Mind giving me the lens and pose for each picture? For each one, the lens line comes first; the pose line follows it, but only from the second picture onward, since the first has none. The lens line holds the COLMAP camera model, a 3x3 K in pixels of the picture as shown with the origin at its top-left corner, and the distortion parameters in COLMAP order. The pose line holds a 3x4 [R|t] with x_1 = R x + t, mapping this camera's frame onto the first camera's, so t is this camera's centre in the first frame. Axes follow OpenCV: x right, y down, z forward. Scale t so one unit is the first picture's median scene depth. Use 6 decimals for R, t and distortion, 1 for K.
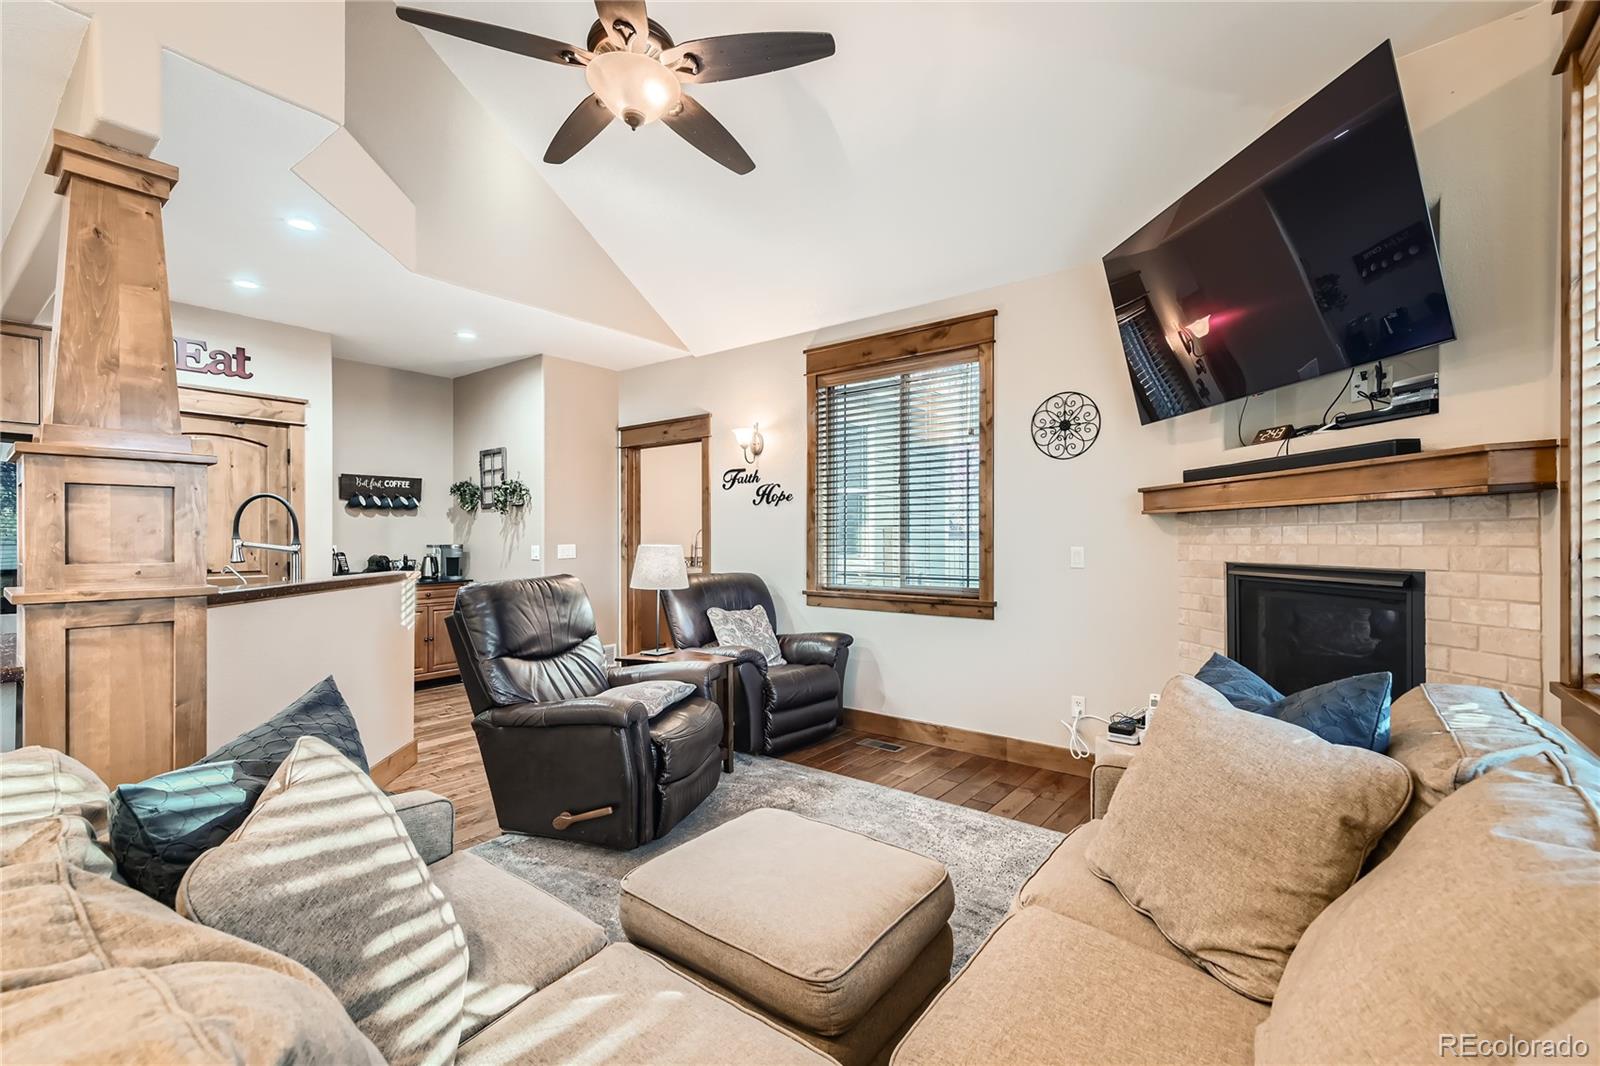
lens RADIAL K [[678.2, 0, 807.7], [0, 678.2, 535.7], [0, 0, 1]] dist [0.031359, -0.008390]
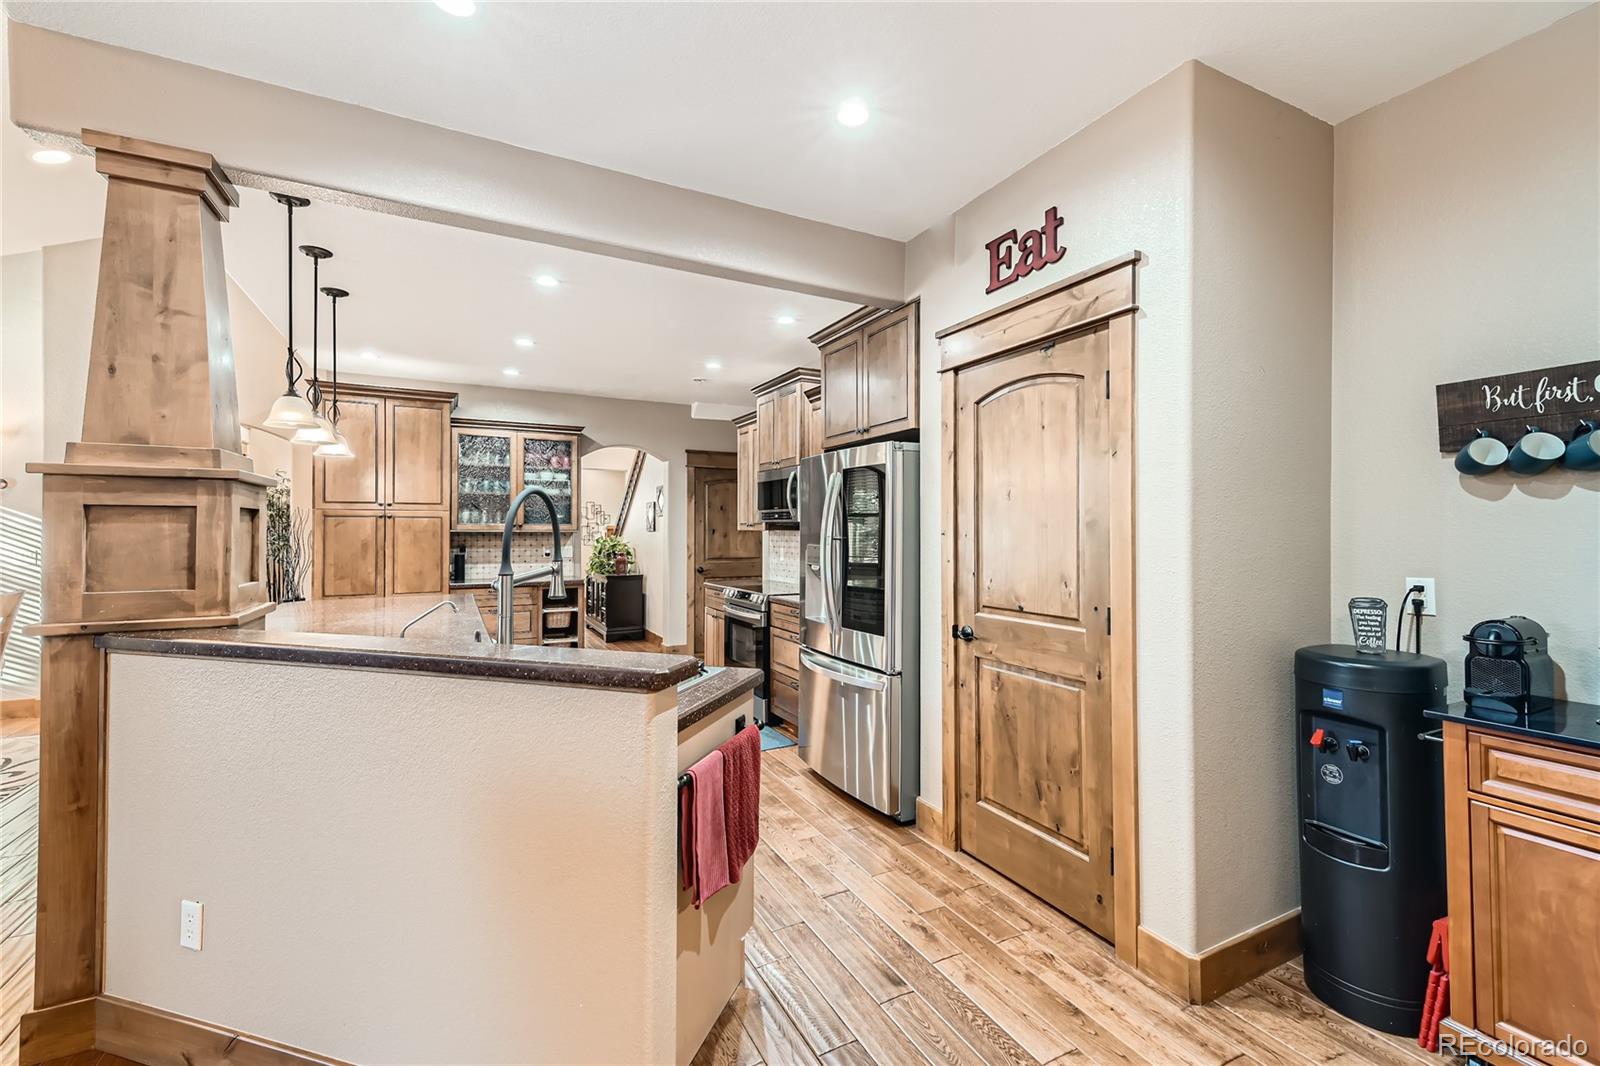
lens RADIAL K [[678.2, 0, 807.7], [0, 678.2, 535.7], [0, 0, 1]] dist [0.031359, -0.008390]
pose [[-0.416956, 0.006977, -0.908900, -0.235524], [0.003539, 0.999975, 0.006052, -0.015539], [0.908920, -0.000693, -0.416970, 1.011447]]
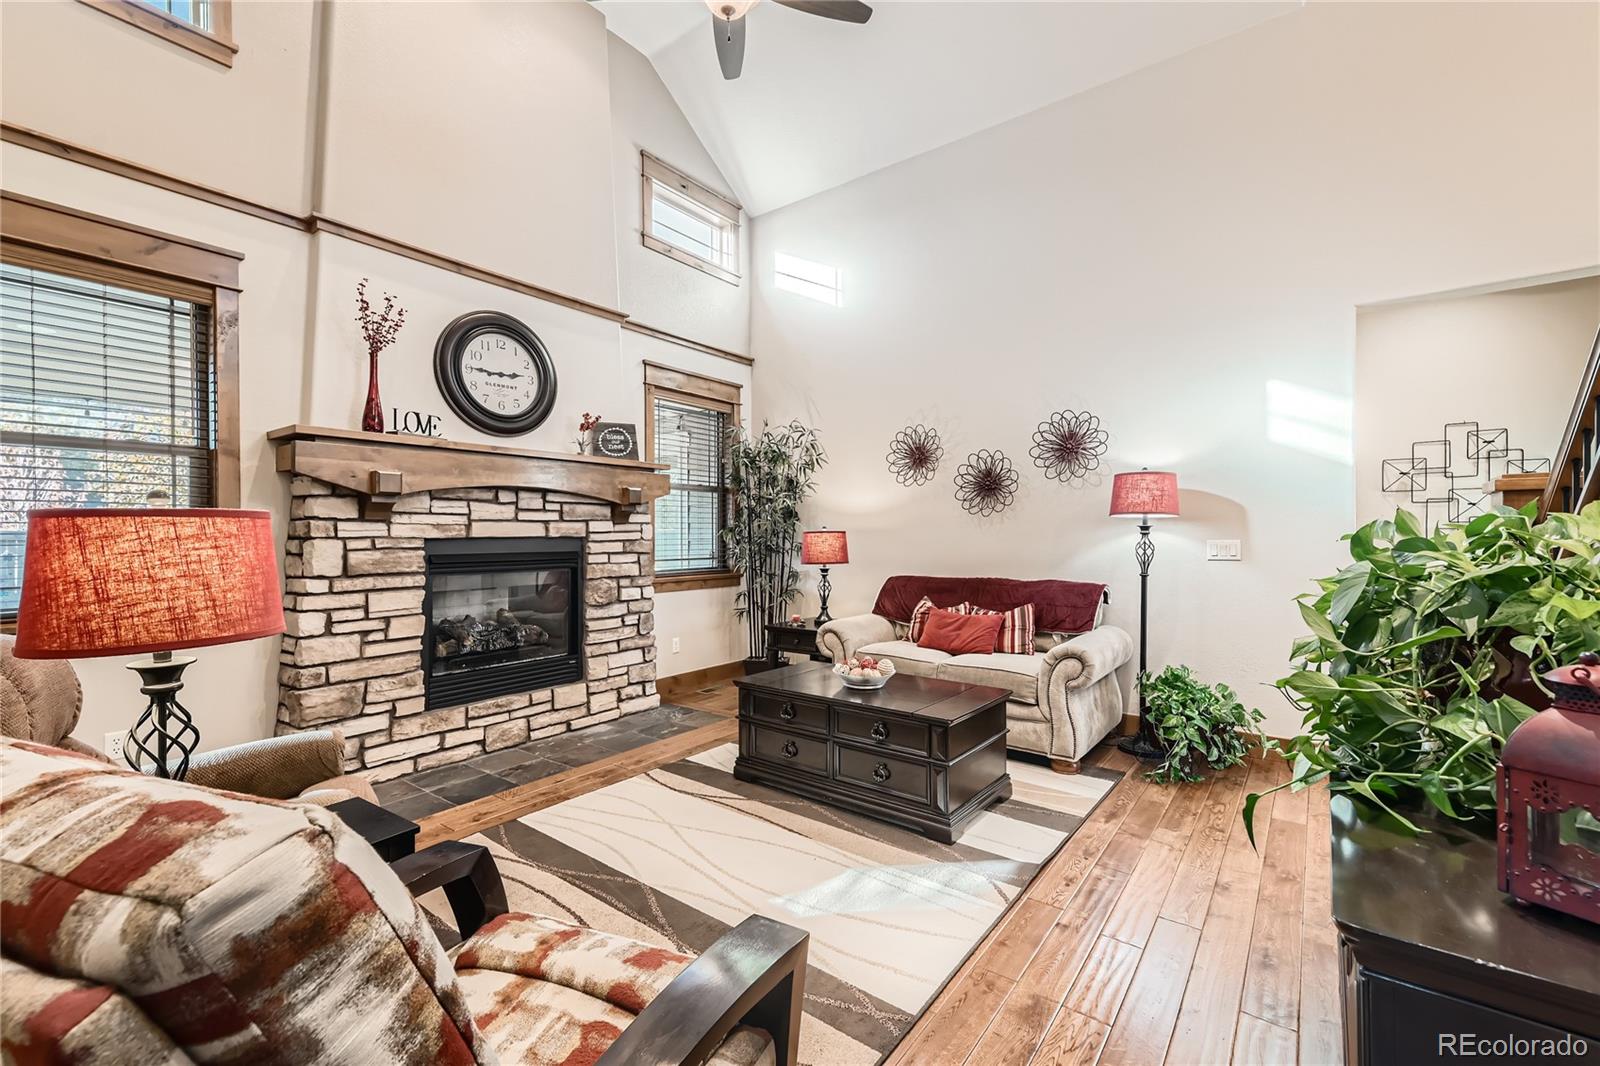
lens RADIAL K [[675.1, 0, 811.6], [0, 675.1, 531.6], [0, 0, 1]] dist [0.032618, -0.008071]
pose [[-0.999850, 0.003915, -0.016871, -1.477181], [0.004006, 0.999978, -0.005319, 0.003821], [0.016850, -0.005386, -0.999844, -0.025302]]
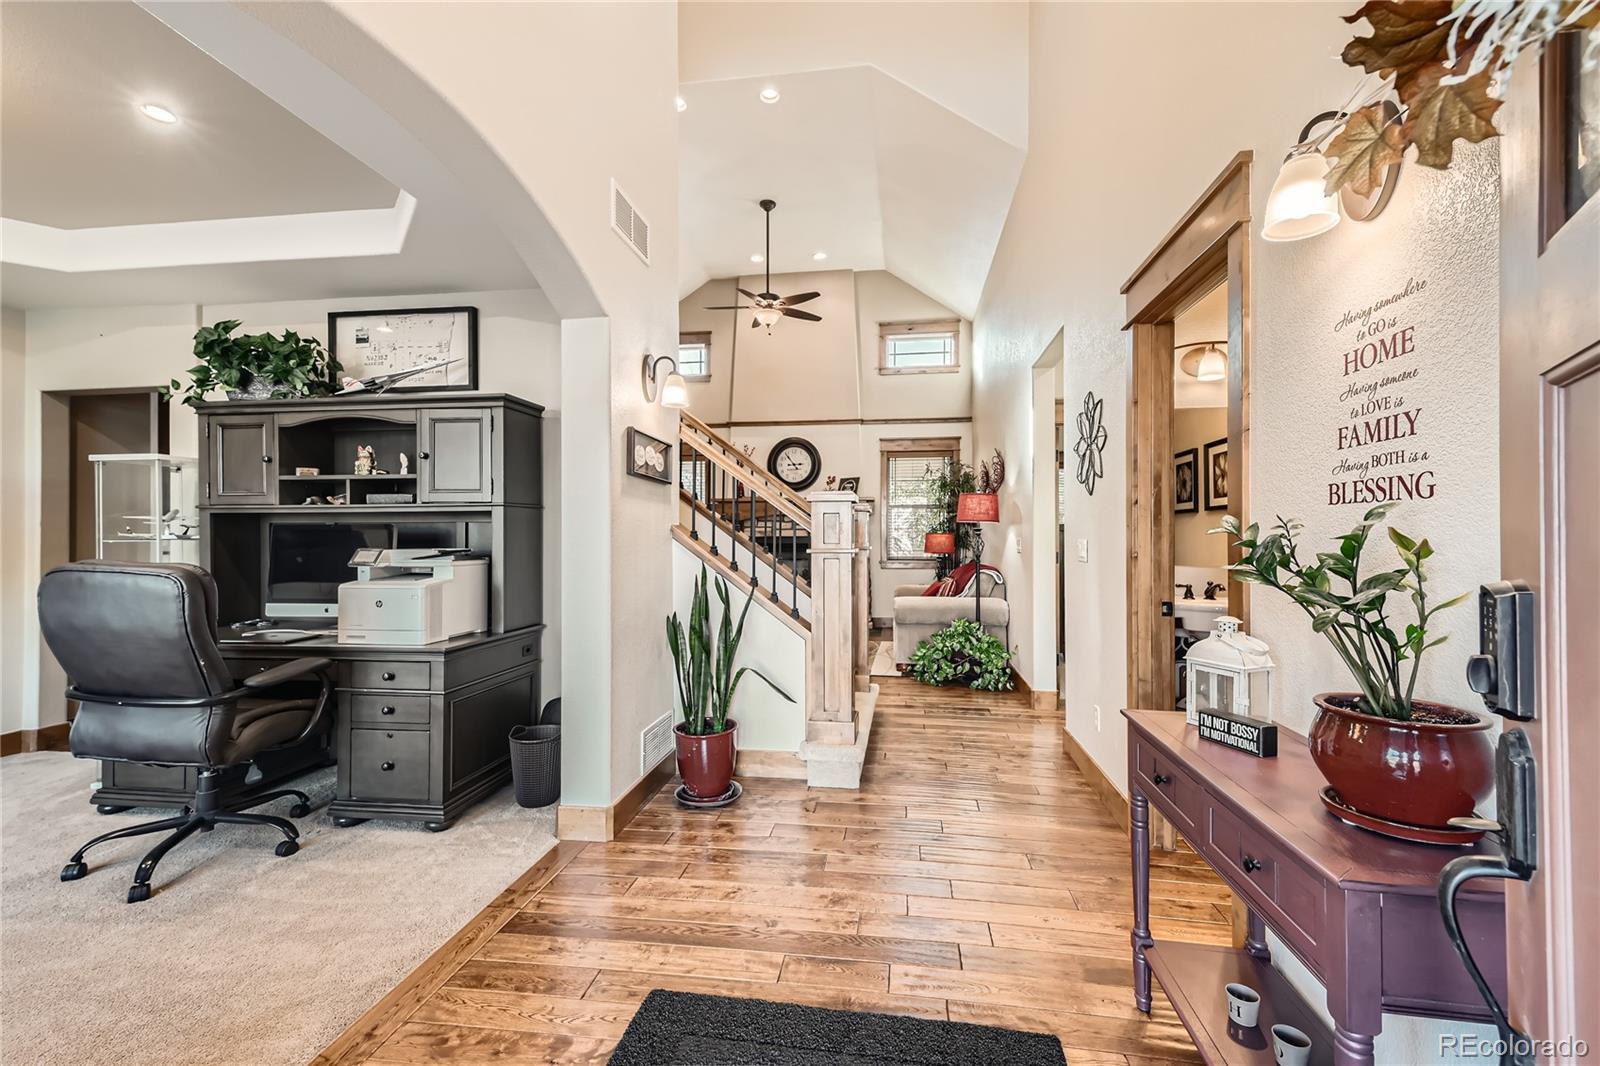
lens RADIAL K [[678.2, 0, 807.7], [0, 678.2, 535.7], [0, 0, 1]] dist [0.031359, -0.008390]
pose [[-0.495261, 0.004583, 0.868732, -2.829353], [-0.000128, 0.999986, -0.005348, 0.012668], [-0.868744, -0.002760, -0.495254, 0.035306]]
